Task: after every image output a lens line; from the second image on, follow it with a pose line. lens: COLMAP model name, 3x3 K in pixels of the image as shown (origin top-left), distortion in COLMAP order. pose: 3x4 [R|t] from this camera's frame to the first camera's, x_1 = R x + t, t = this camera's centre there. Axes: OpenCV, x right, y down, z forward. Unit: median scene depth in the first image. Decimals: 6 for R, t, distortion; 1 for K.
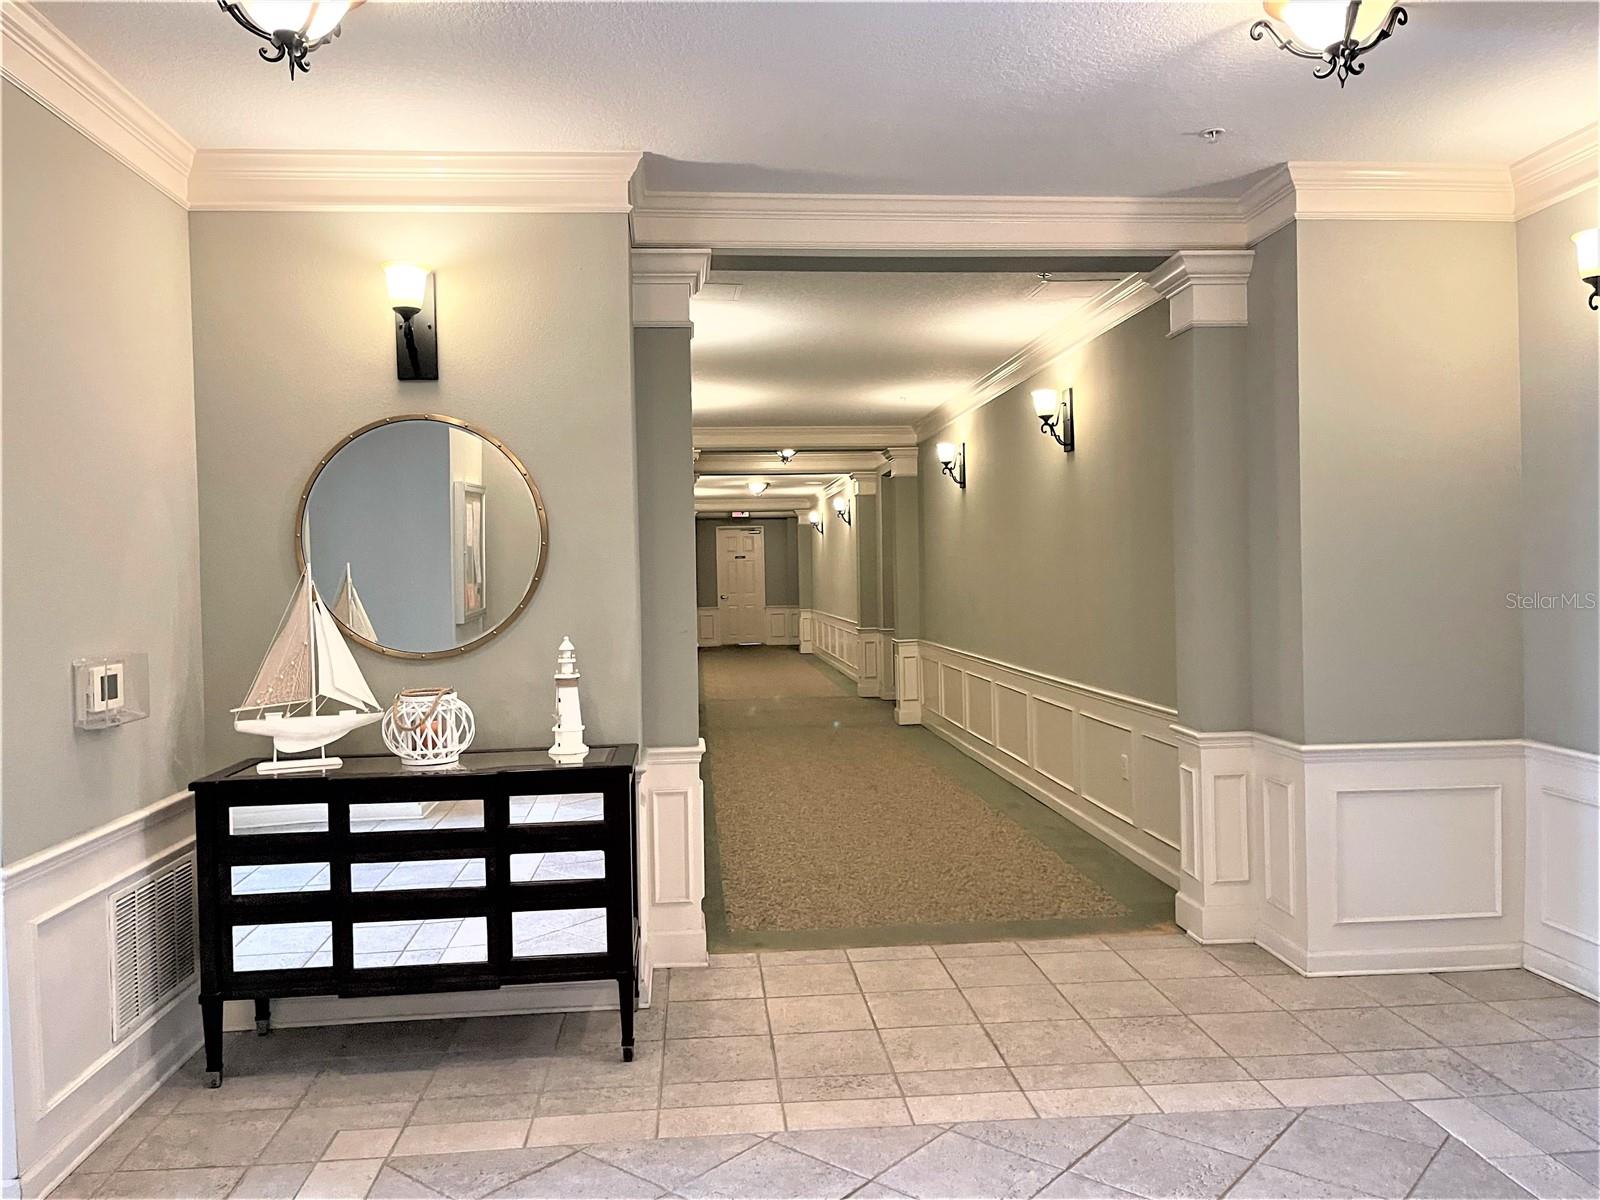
lens RADIAL K [[1199.7, 0, 809.2], [0, 1199.7, 599.0], [0, 0, 1]] dist [0.063669, -0.056755]
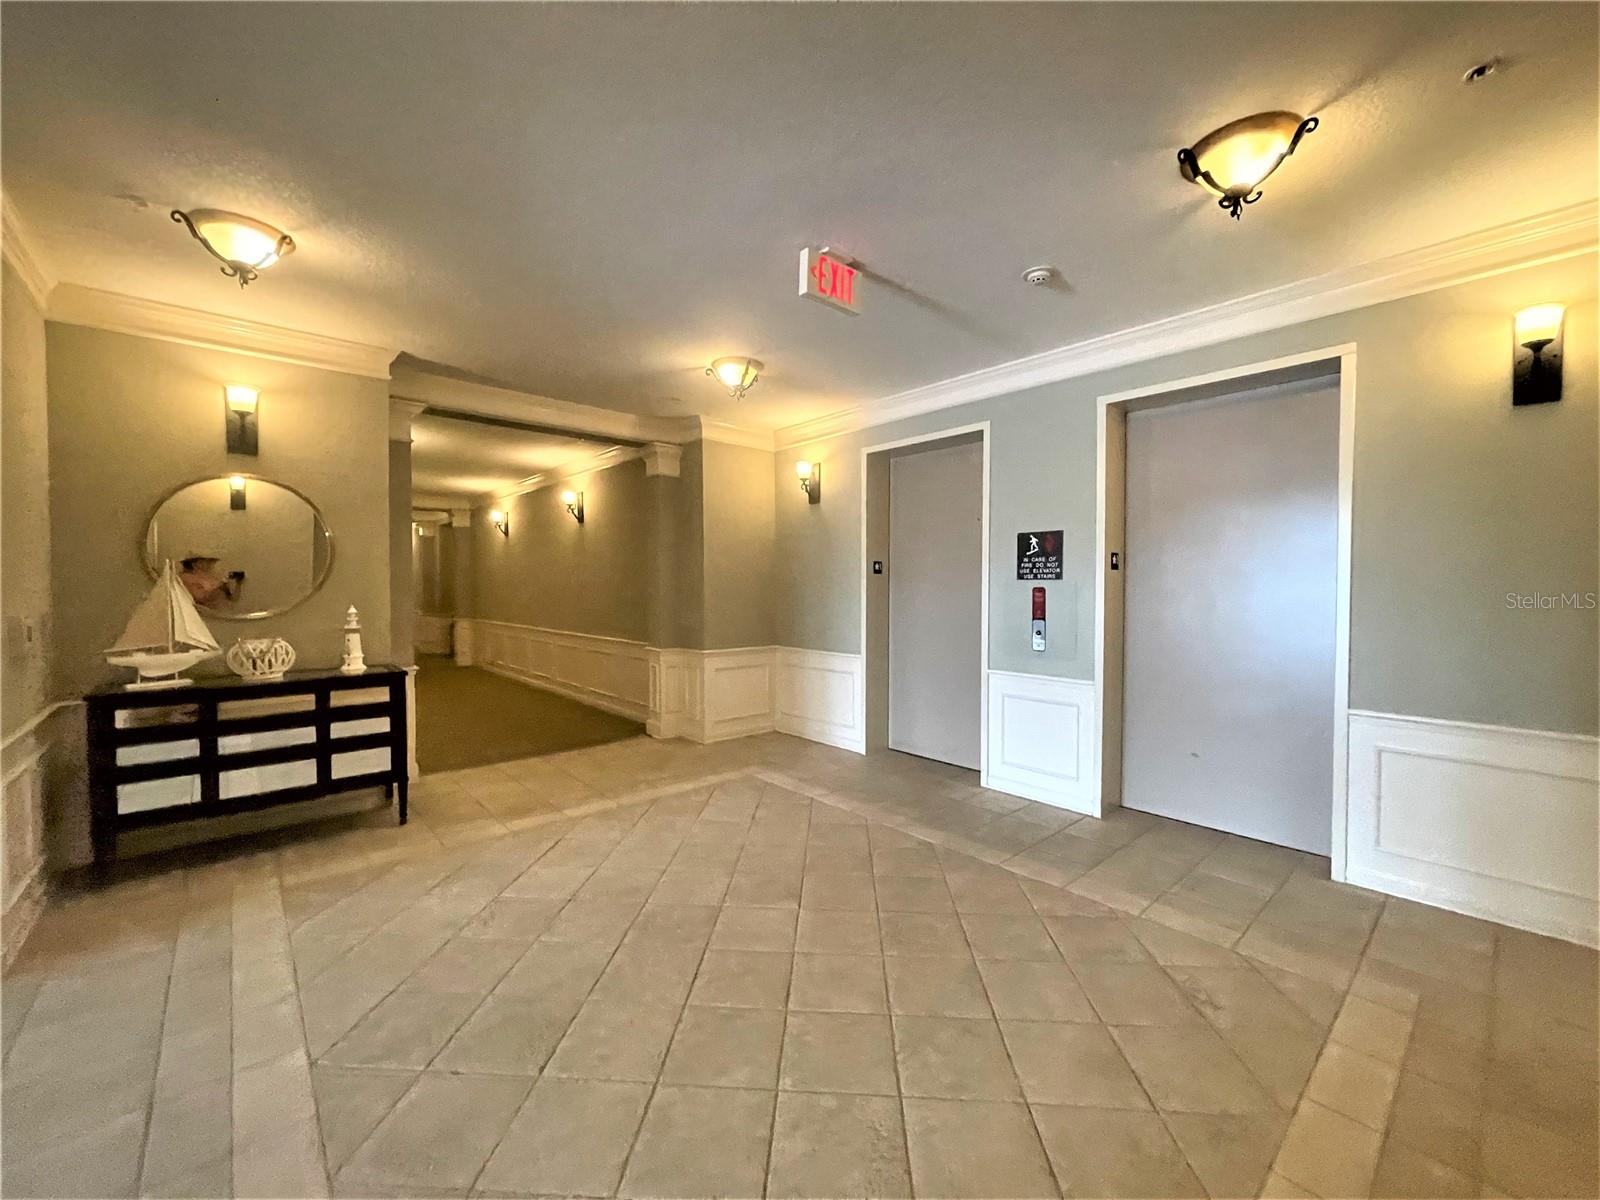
lens RADIAL K [[641.7, 0, 790.5], [0, 641.7, 597.0], [0, 0, 1]] dist [0.008235, -0.000296]
pose [[0.810037, 0.009480, 0.586303, -0.244994], [-0.004653, 0.999942, -0.009739, 0.025731], [-0.586361, 0.005161, 0.810033, -0.185539]]
